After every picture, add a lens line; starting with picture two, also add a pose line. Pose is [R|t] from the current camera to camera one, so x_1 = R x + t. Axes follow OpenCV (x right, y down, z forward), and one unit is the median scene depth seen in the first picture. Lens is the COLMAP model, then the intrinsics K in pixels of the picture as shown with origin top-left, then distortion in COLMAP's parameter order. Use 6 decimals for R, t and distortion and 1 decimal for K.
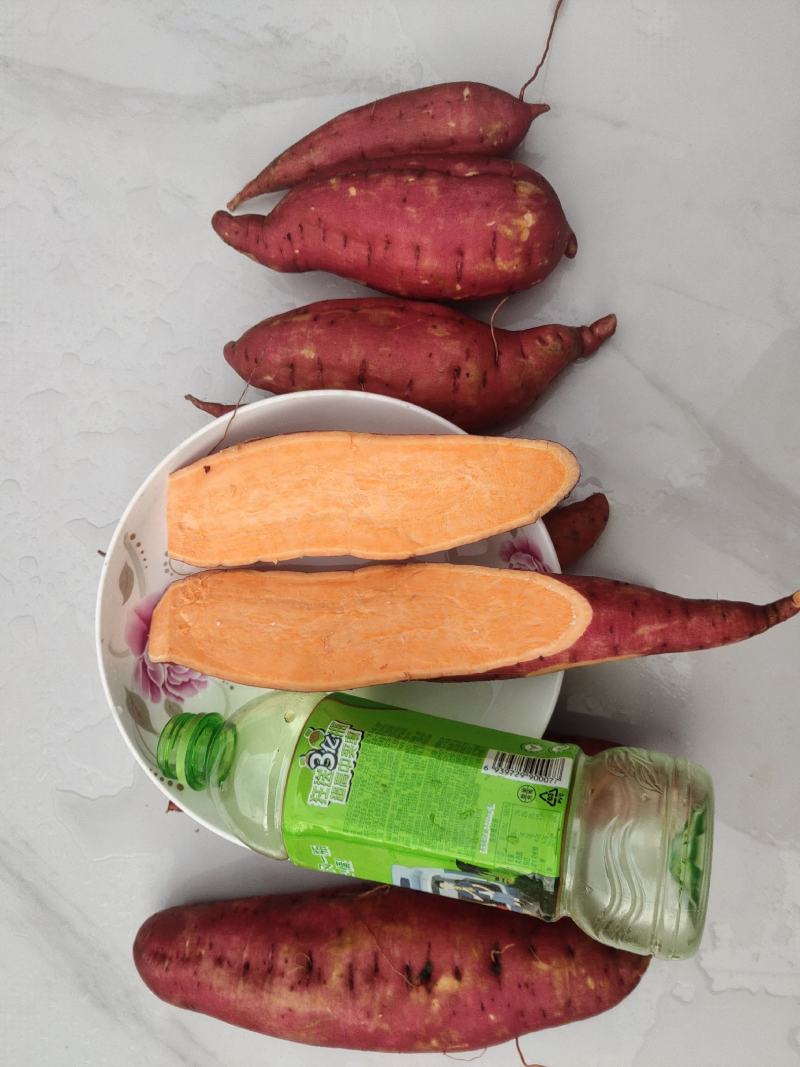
lens RADIAL K [[761.4, 0, 400.0], [0, 761.4, 533.5], [0, 0, 1]] dist [0.093390, 0.001660]
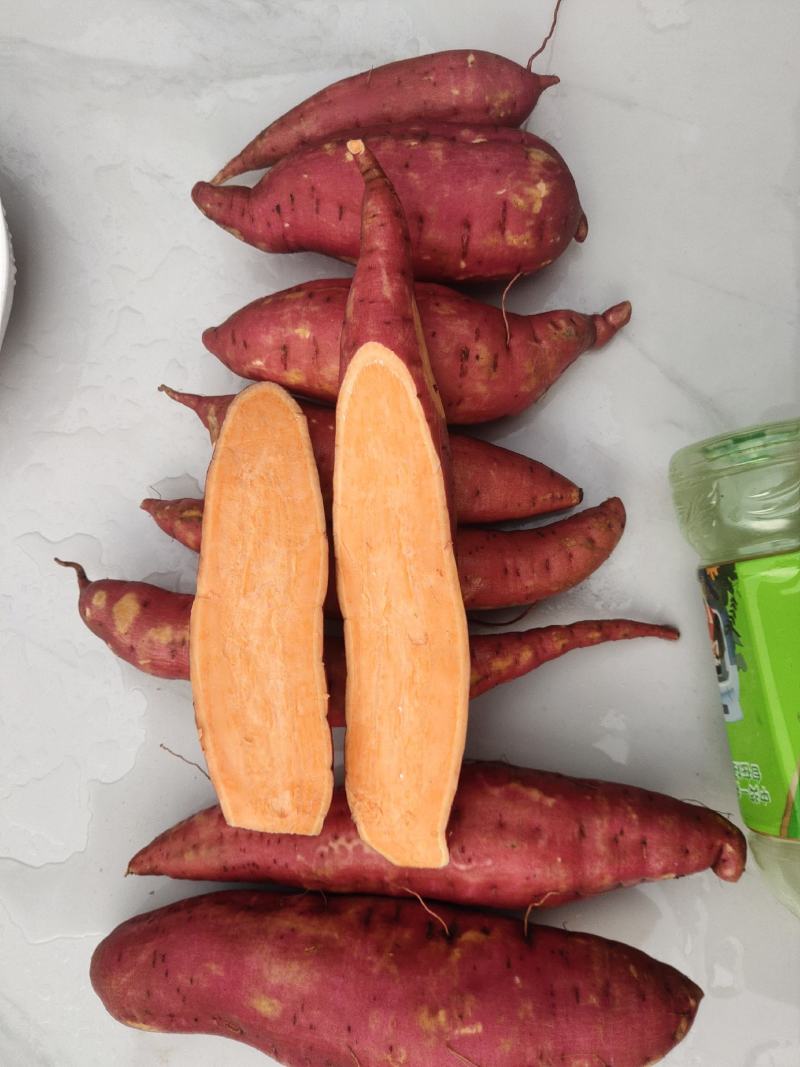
lens RADIAL K [[761.4, 0, 400.0], [0, 761.4, 533.5], [0, 0, 1]] dist [0.093390, 0.001660]
pose [[0.998968, -0.005424, 0.045093, -0.043707], [0.009118, 0.996581, -0.082115, 0.072963], [-0.044494, 0.082442, 0.995602, 0.118393]]
